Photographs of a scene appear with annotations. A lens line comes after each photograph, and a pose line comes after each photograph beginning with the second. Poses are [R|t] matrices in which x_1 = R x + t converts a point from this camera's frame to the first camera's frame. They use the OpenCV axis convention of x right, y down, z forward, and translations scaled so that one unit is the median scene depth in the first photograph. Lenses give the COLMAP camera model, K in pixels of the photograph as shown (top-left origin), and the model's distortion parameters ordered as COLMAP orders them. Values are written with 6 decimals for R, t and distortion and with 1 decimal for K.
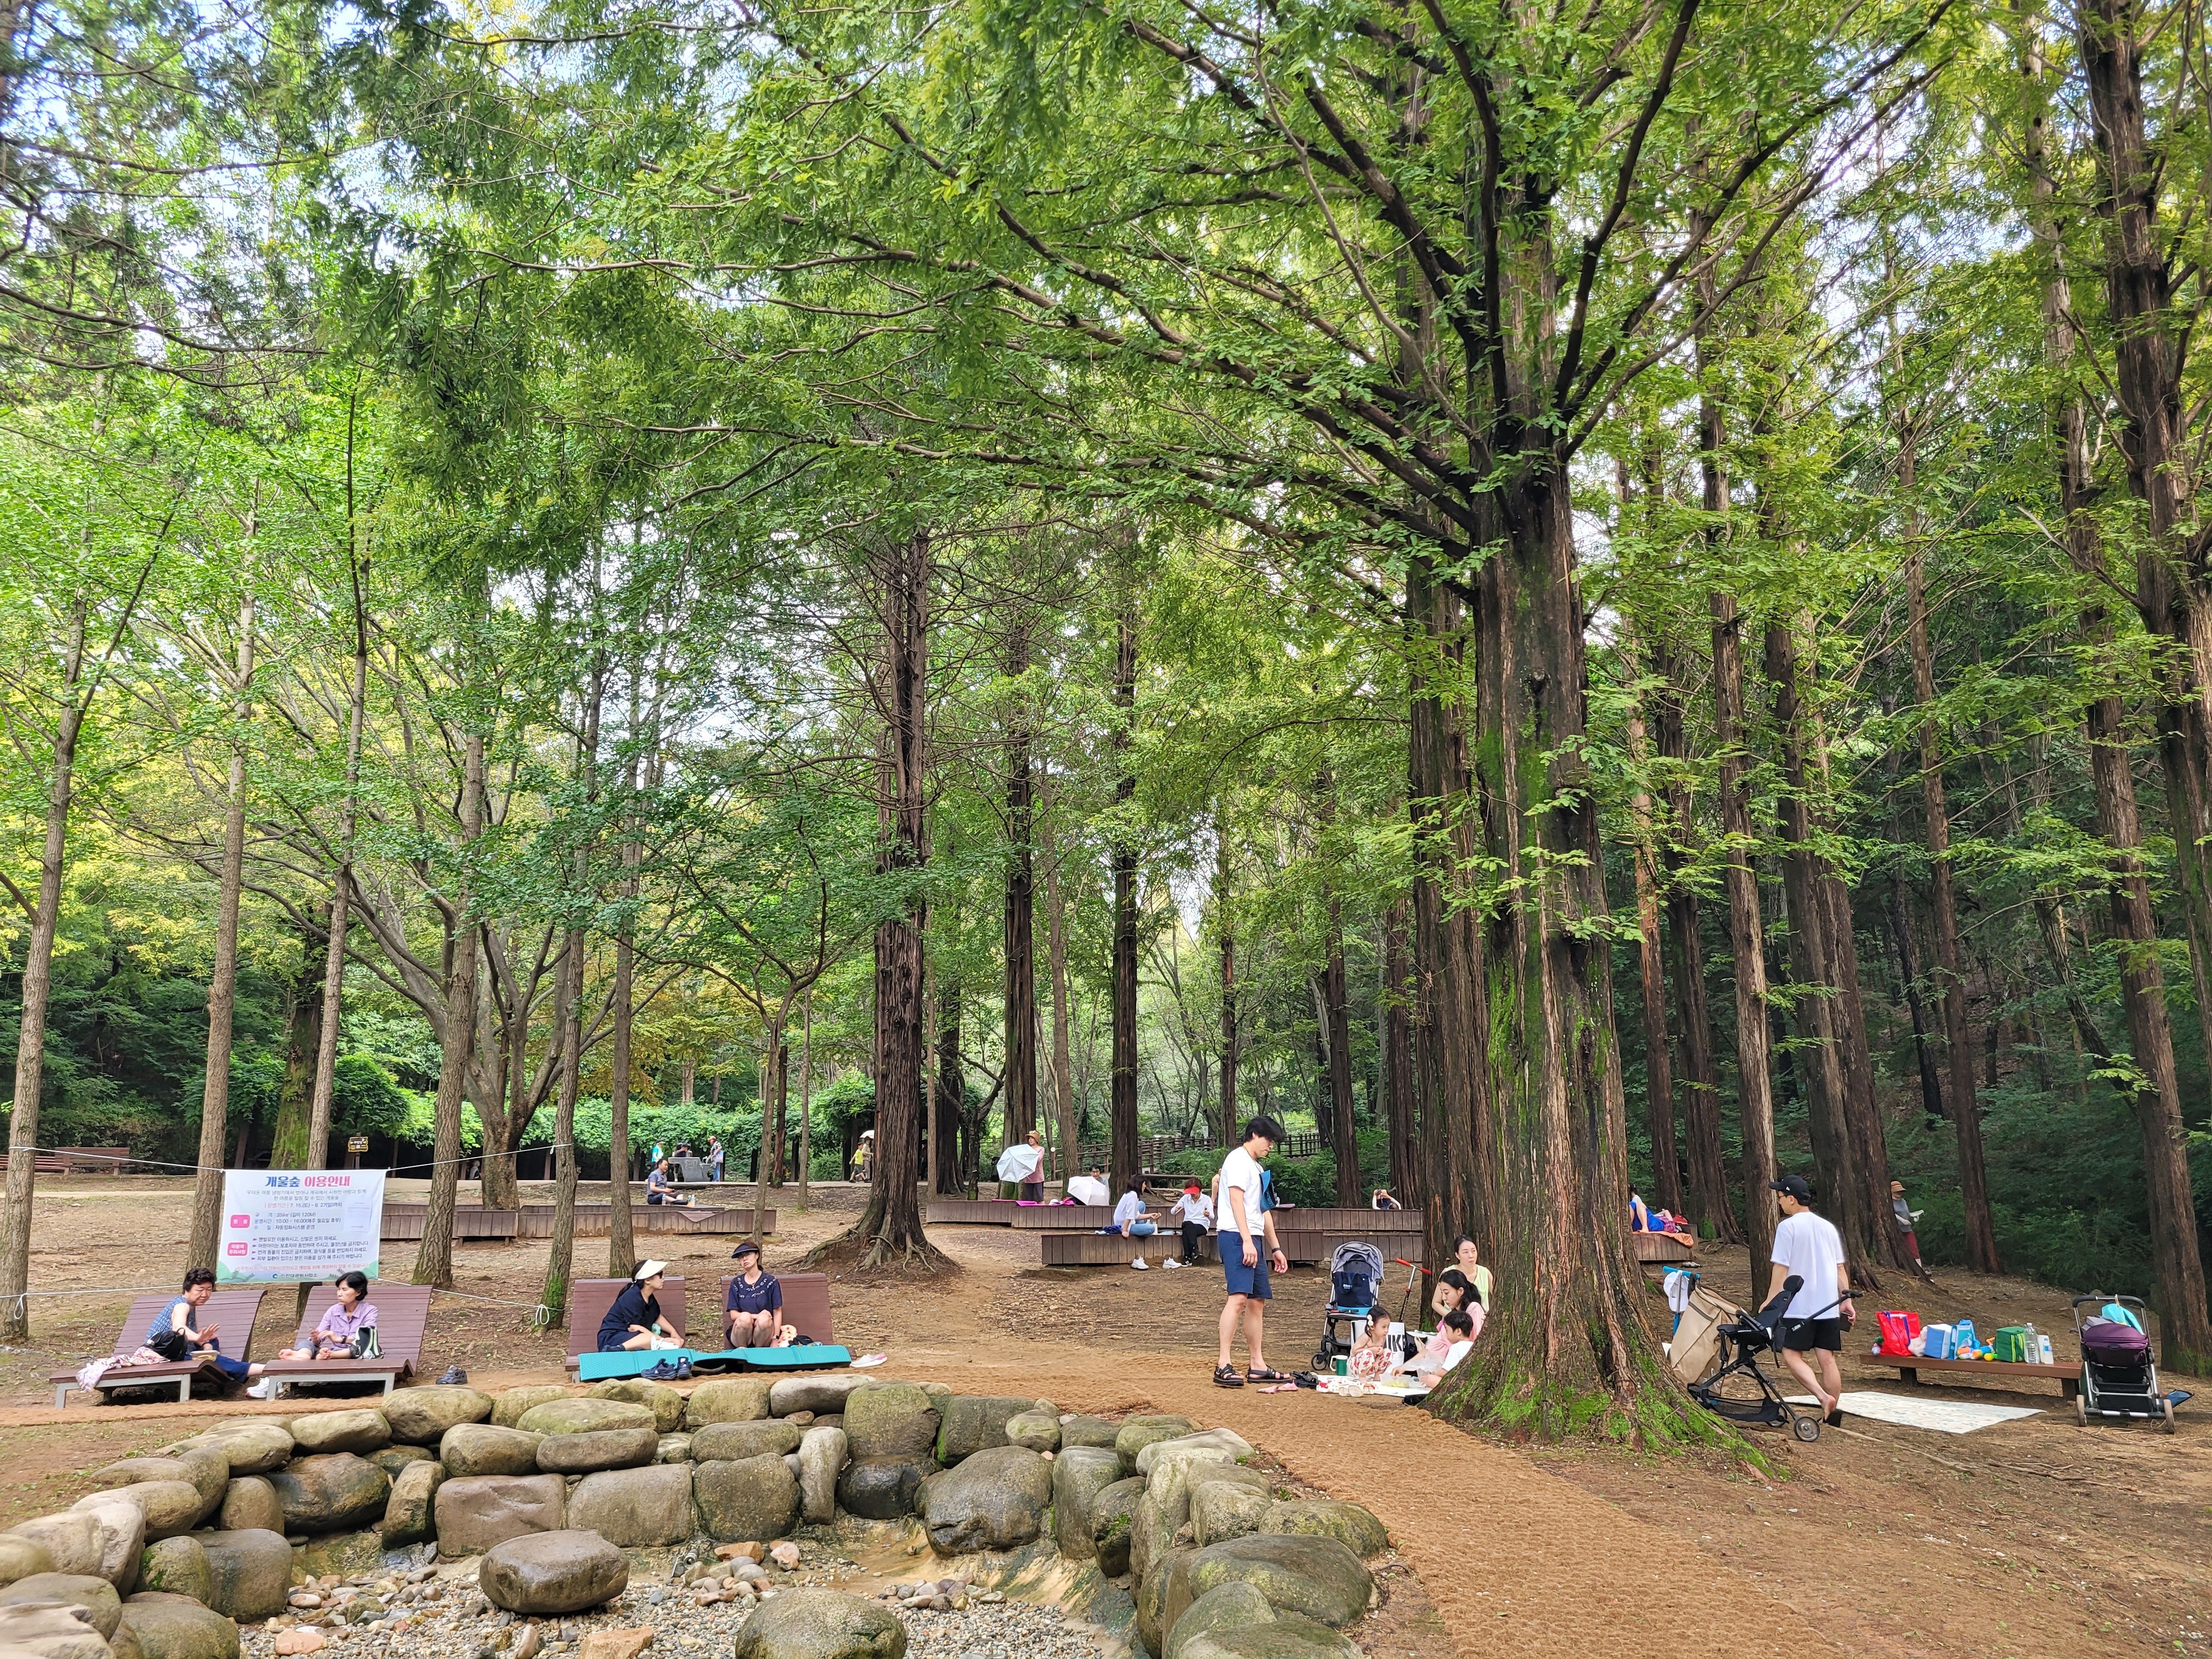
lens RADIAL K [[1584.6, 0, 1106.0], [0, 1584.6, 829.5], [0, 0, 1]] dist [0.006405, 0.000452]
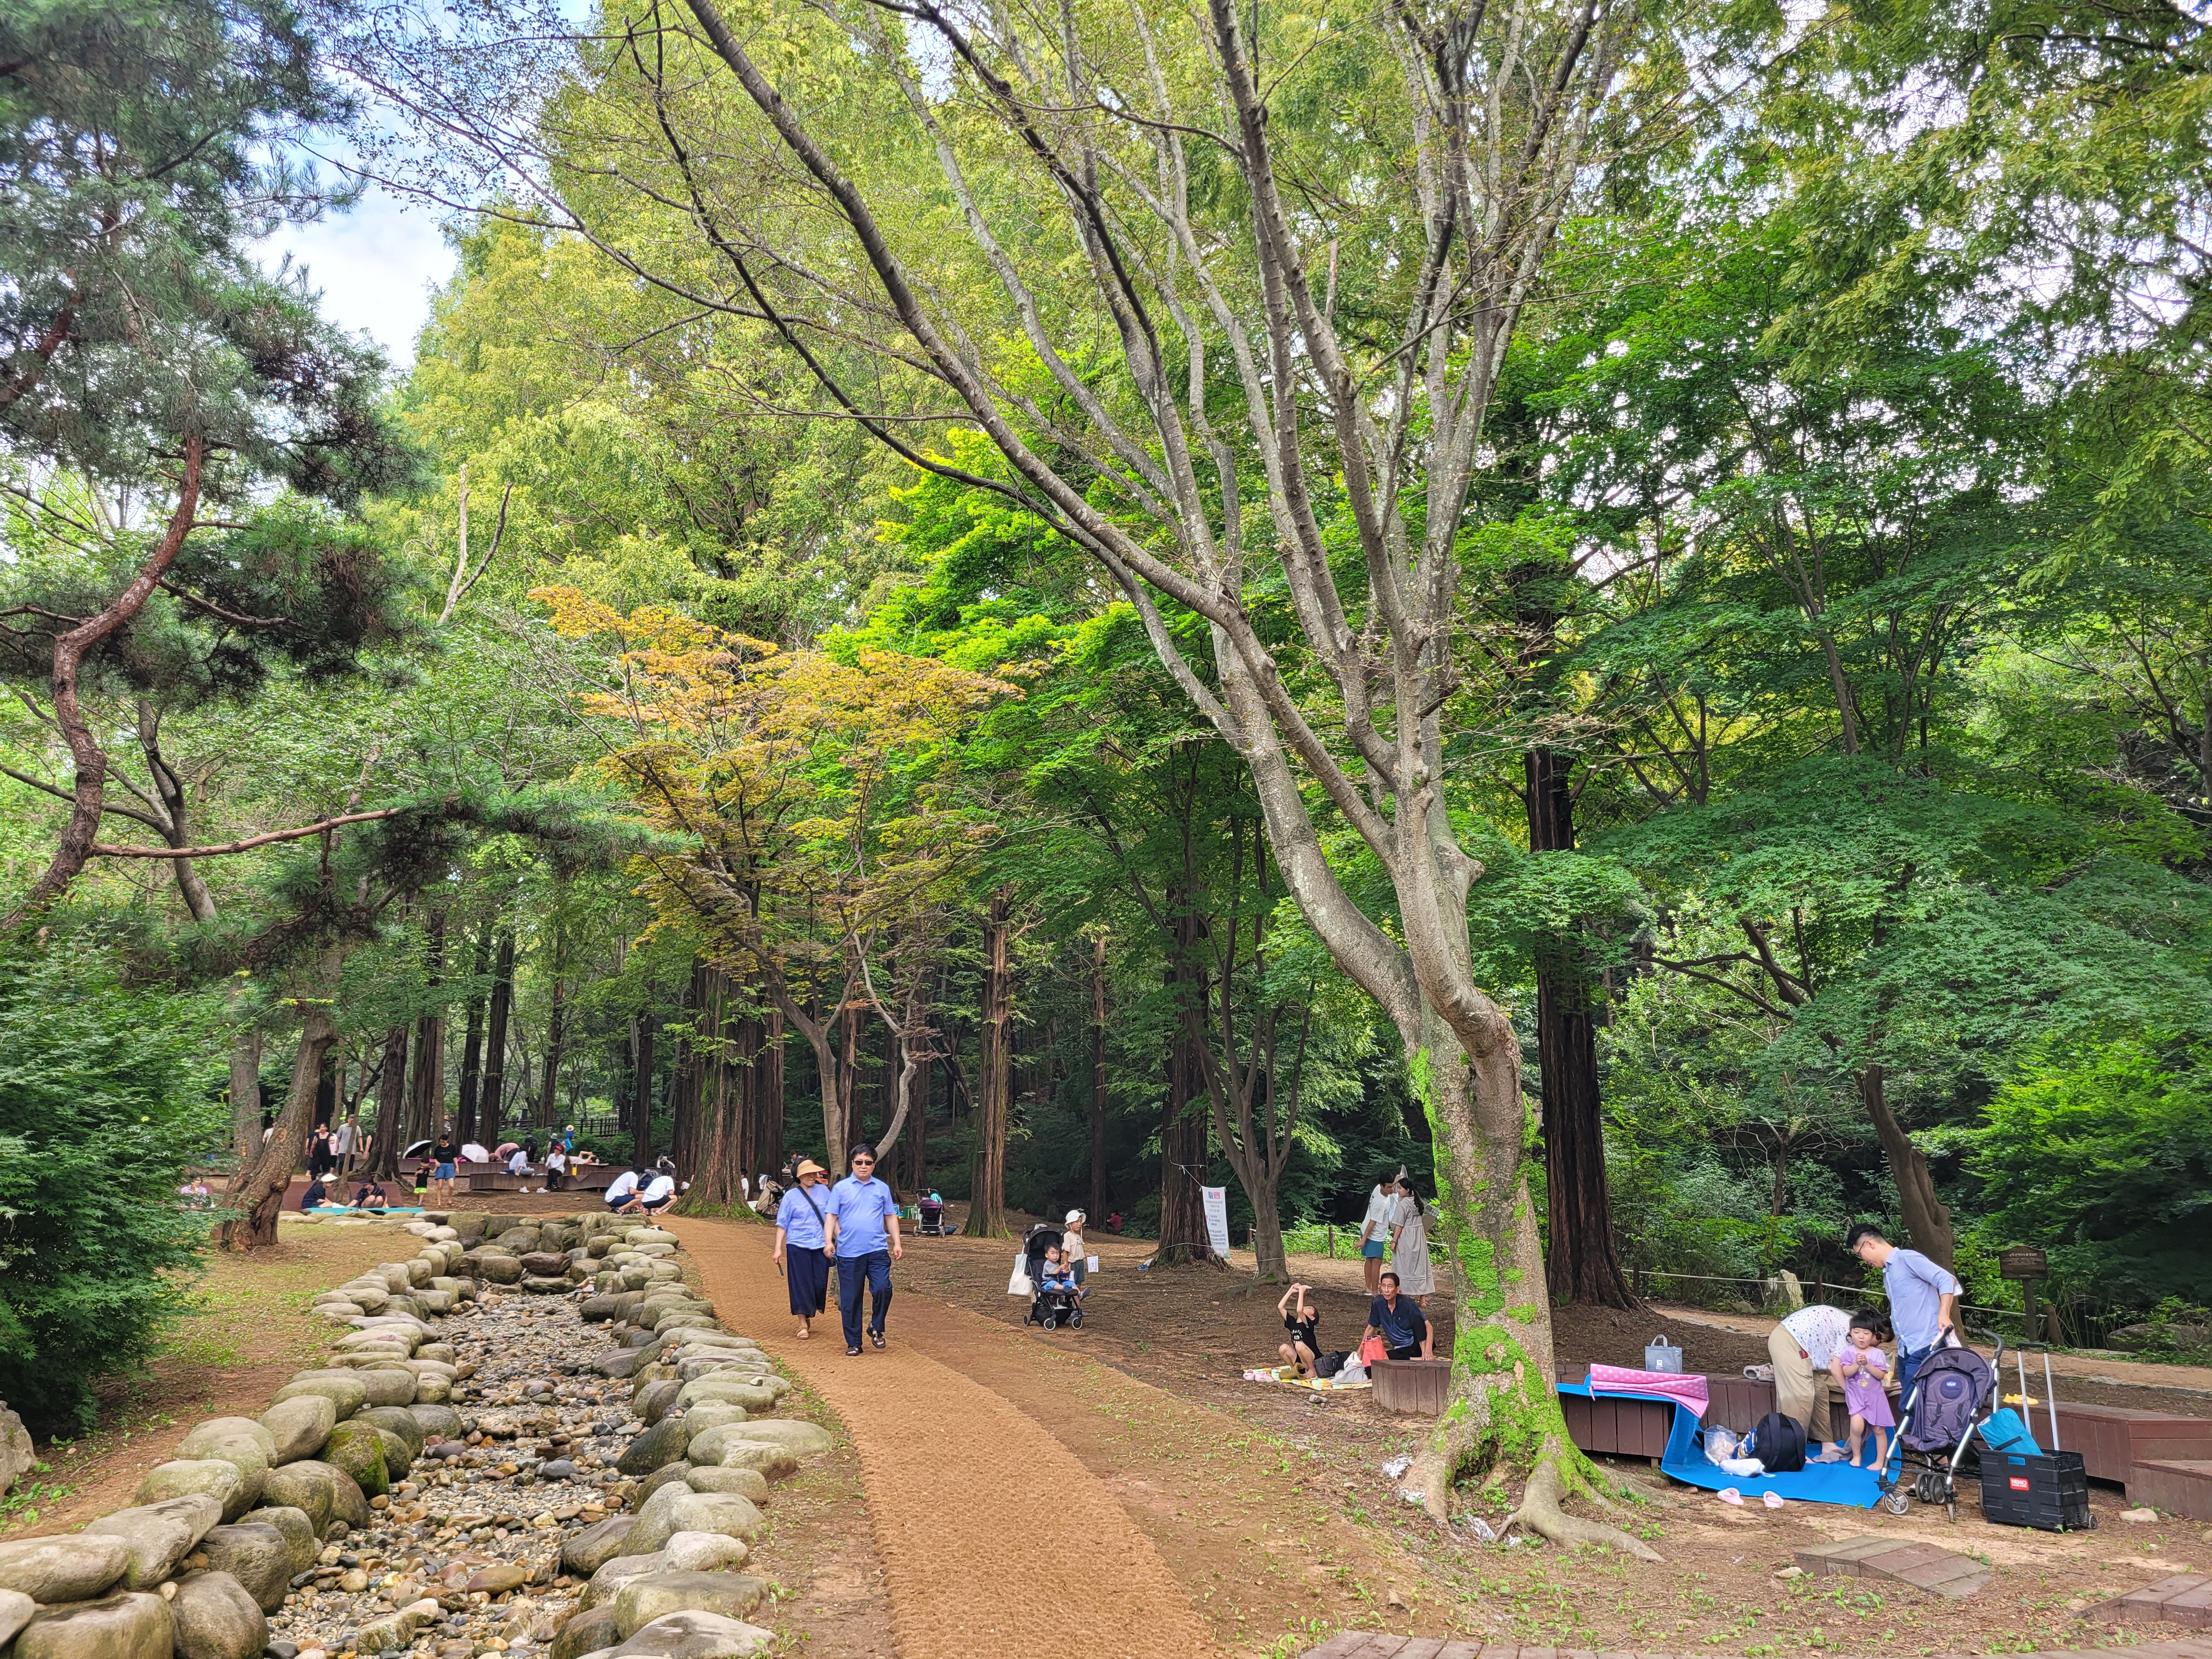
lens RADIAL K [[1584.6, 0, 1106.0], [0, 1584.6, 829.5], [0, 0, 1]] dist [0.006405, 0.000452]
pose [[0.908528, 0.101916, 0.405203, -0.068017], [-0.105133, 0.994354, -0.014374, -0.082563], [-0.404381, -0.029541, 0.914114, -0.417365]]
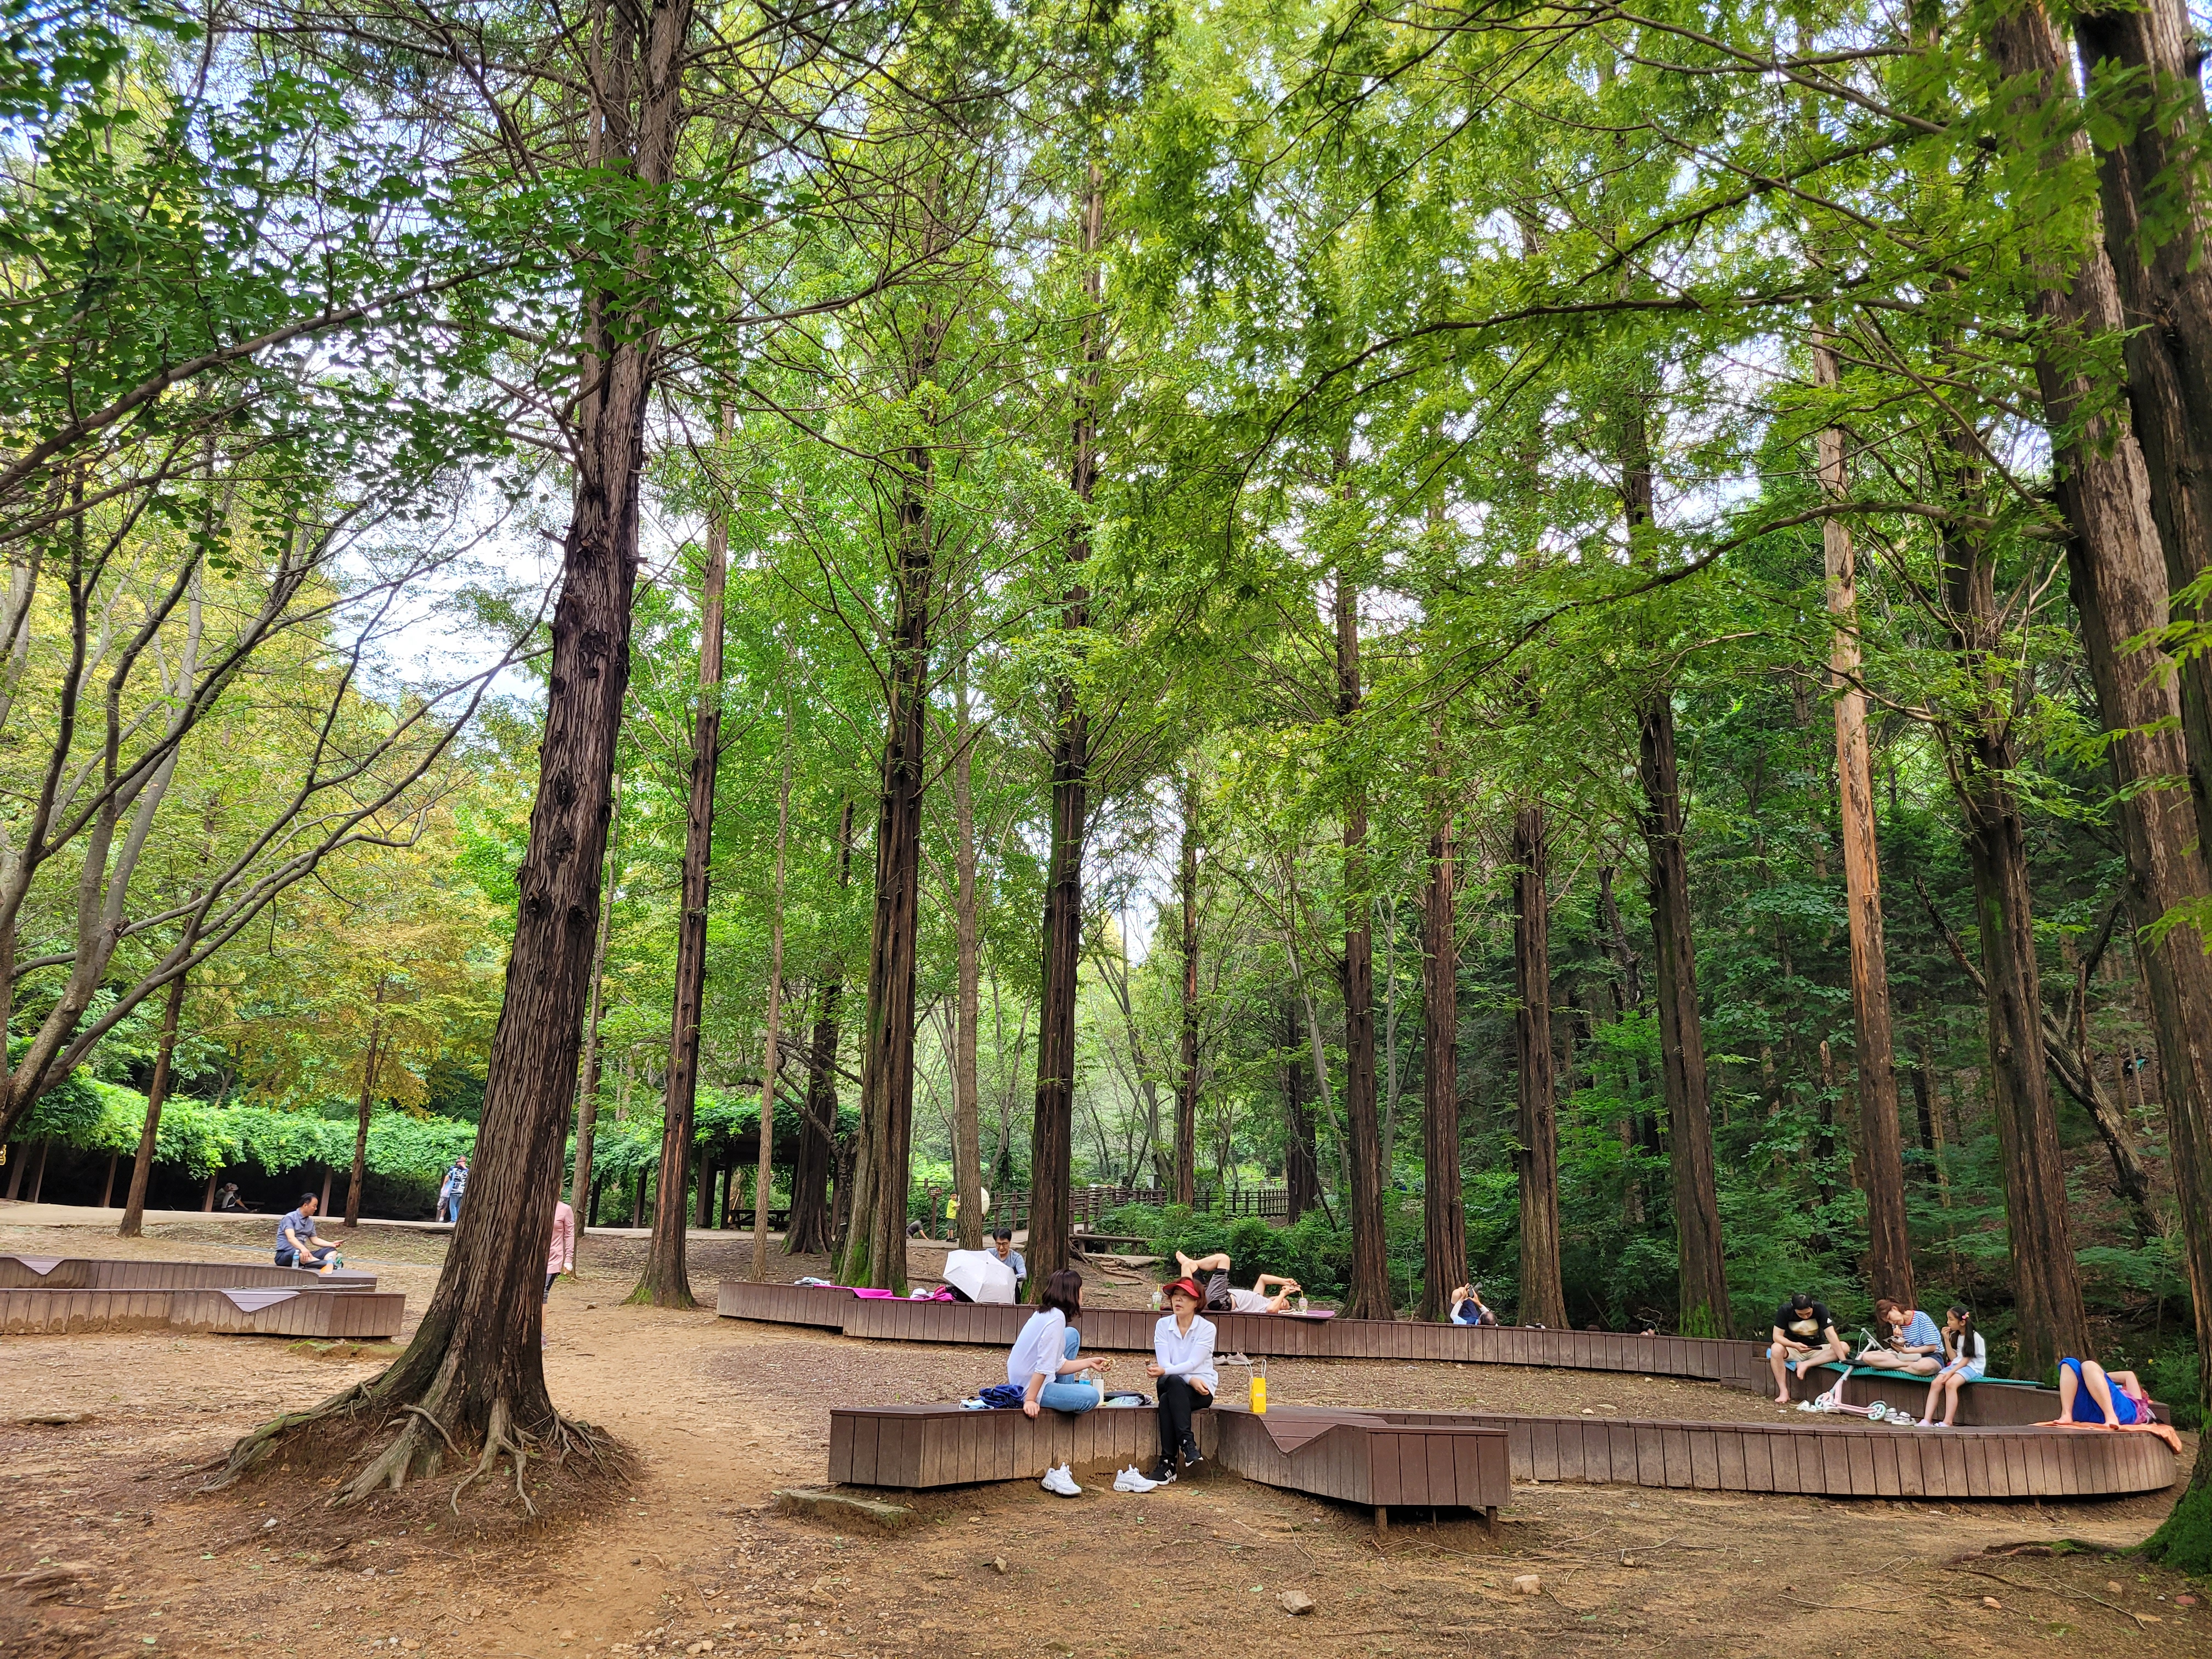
lens RADIAL K [[1584.6, 0, 1106.0], [0, 1584.6, 829.5], [0, 0, 1]] dist [0.006405, 0.000452]
pose [[0.998378, 0.046357, 0.033054, 0.004930], [-0.045357, 0.998509, -0.030378, 0.048269], [-0.034413, 0.028830, 0.998992, 0.248640]]
